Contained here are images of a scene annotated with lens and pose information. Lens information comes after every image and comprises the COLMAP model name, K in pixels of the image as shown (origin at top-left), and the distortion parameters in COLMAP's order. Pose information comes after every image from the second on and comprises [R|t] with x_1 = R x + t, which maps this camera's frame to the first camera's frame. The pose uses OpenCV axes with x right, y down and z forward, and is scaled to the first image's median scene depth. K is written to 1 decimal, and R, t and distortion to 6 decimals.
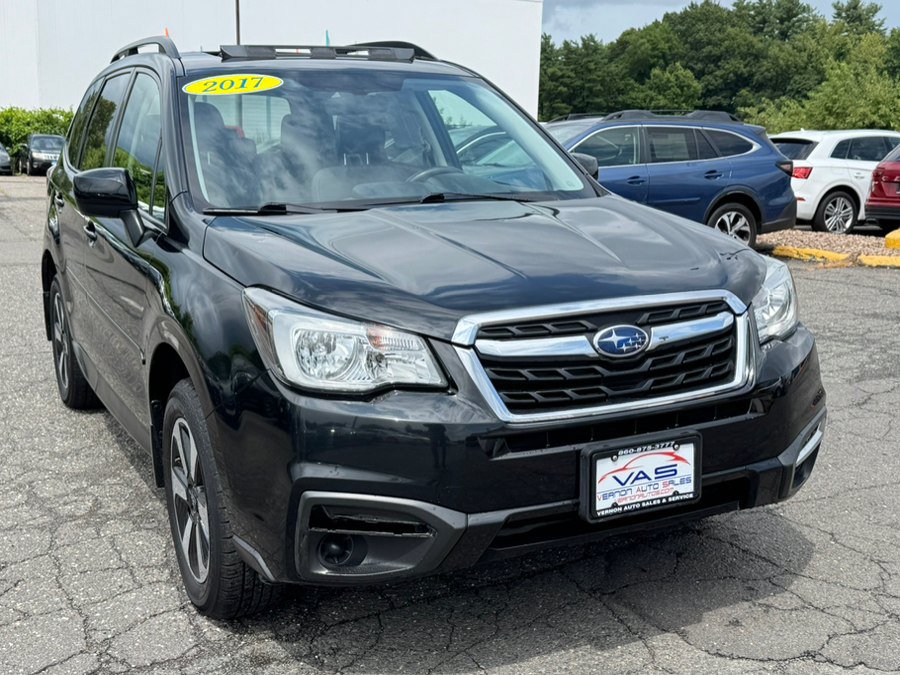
lens RADIAL K [[1113.2, 0, 450.0], [0, 1113.2, 337.5], [0, 0, 1]] dist [0.212257, -0.491563]
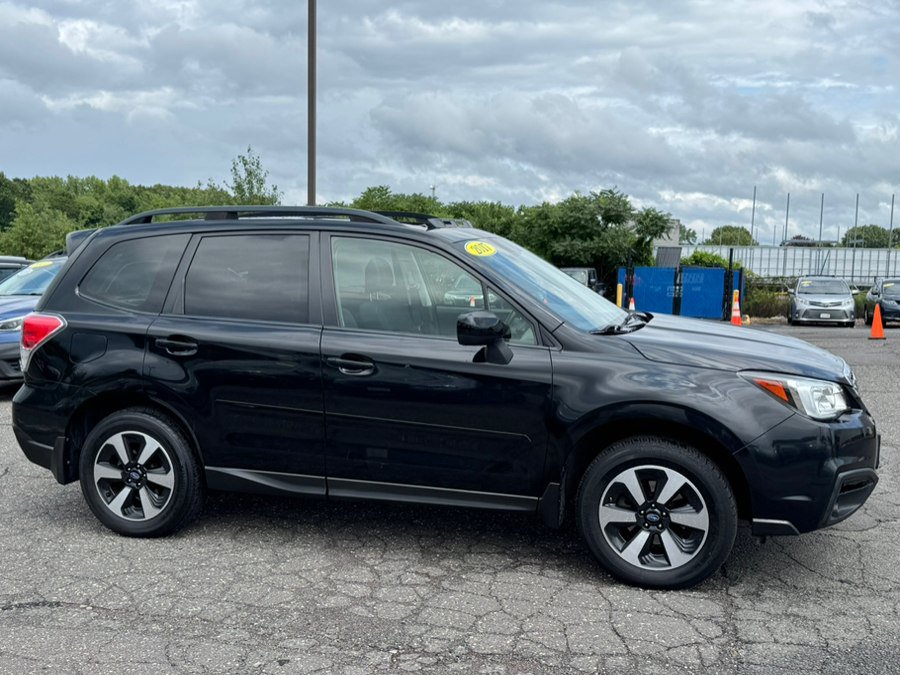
lens RADIAL K [[934.7, 0, 454.0], [0, 934.7, 337.7], [0, 0, 1]] dist [0.211984, -0.457631]
pose [[0.679771, -0.066508, 0.730403, -1.601195], [0.135430, 0.990137, -0.035884, -0.107407], [-0.720812, 0.123311, 0.682073, 0.328740]]
